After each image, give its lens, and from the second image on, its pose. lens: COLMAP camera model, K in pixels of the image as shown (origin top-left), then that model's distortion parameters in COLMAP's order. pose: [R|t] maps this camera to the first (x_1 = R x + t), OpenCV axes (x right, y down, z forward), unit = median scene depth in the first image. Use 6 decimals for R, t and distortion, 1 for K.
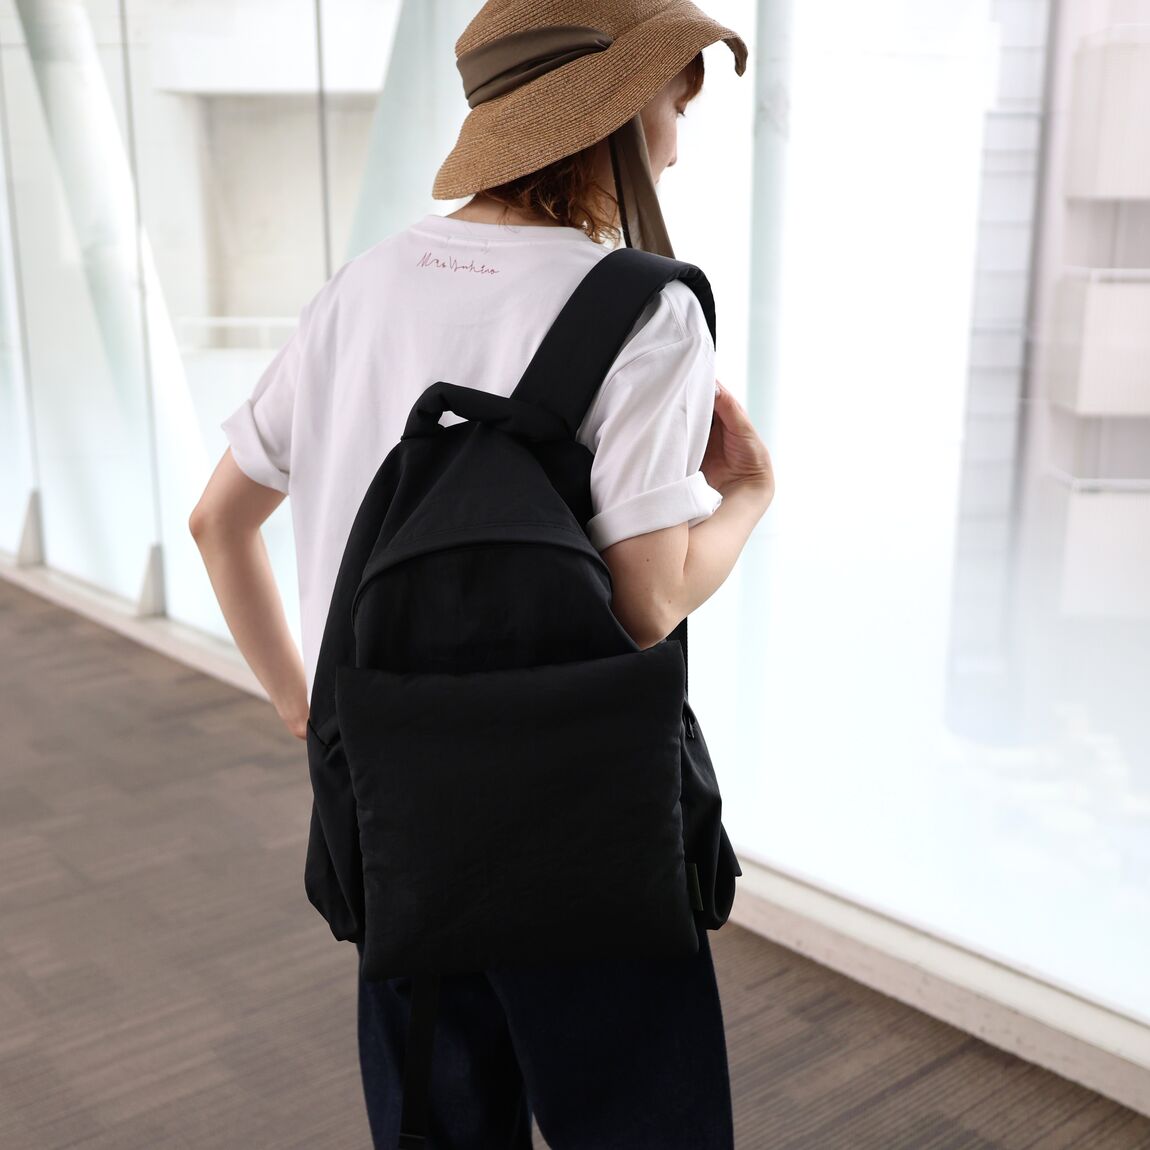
lens RADIAL K [[1409.8, 0, 575.0], [0, 1409.8, 575.0], [0, 0, 1]] dist [0.007141, -0.039945]
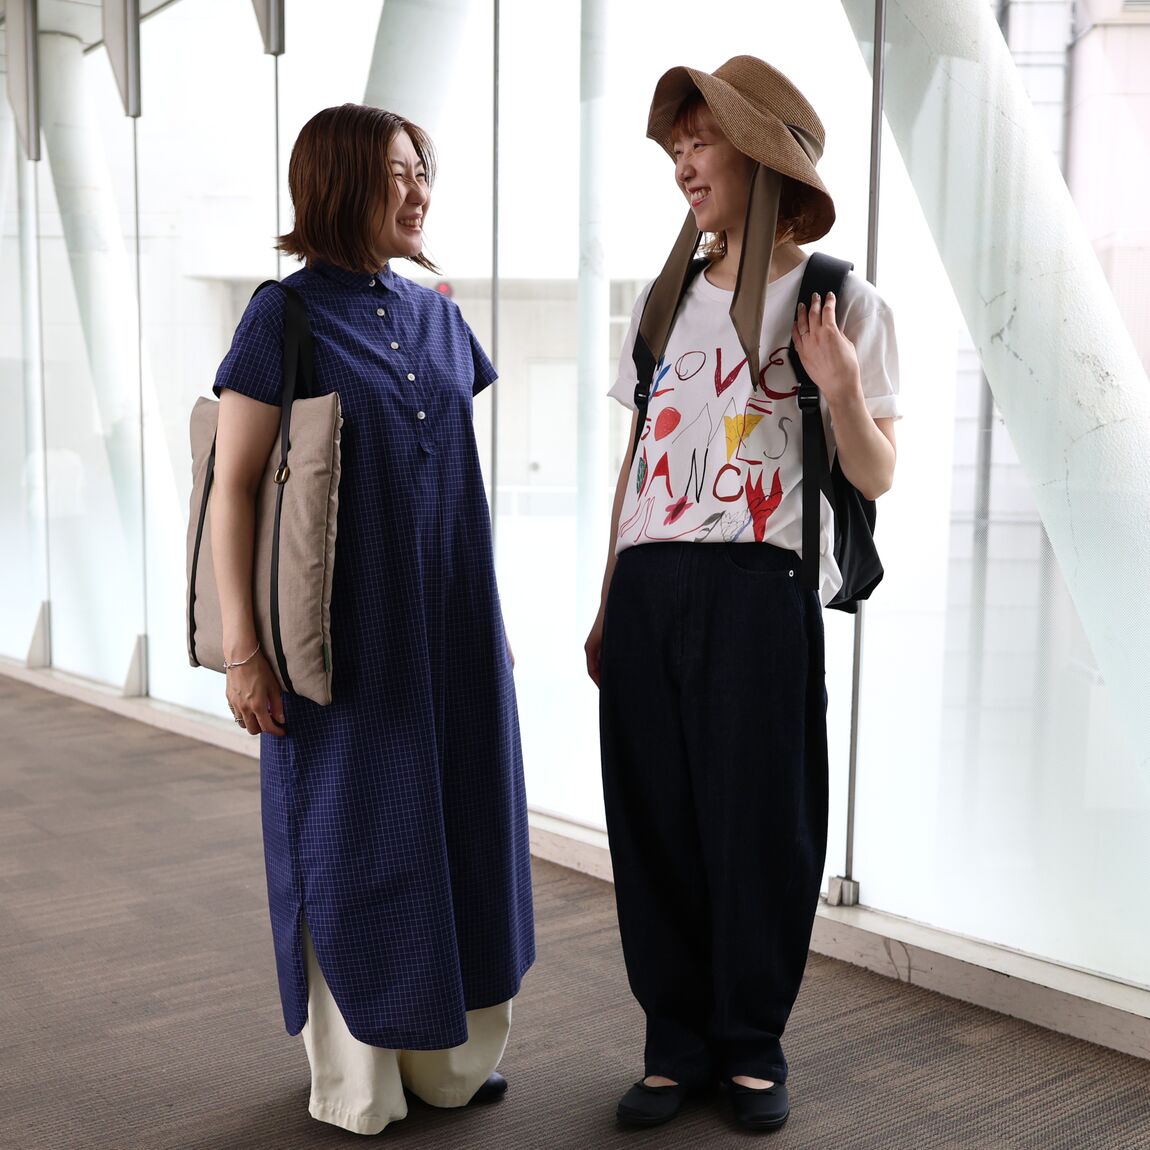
lens RADIAL K [[1481.2, 0, 572.0], [0, 1481.2, 595.5], [0, 0, 1]] dist [0.008180, -0.041102]
pose [[0.999162, 0.014843, -0.038137, 0.178403], [-0.019776, 0.990994, -0.132436, 0.174093], [0.035828, 0.133079, 0.990458, -0.355015]]
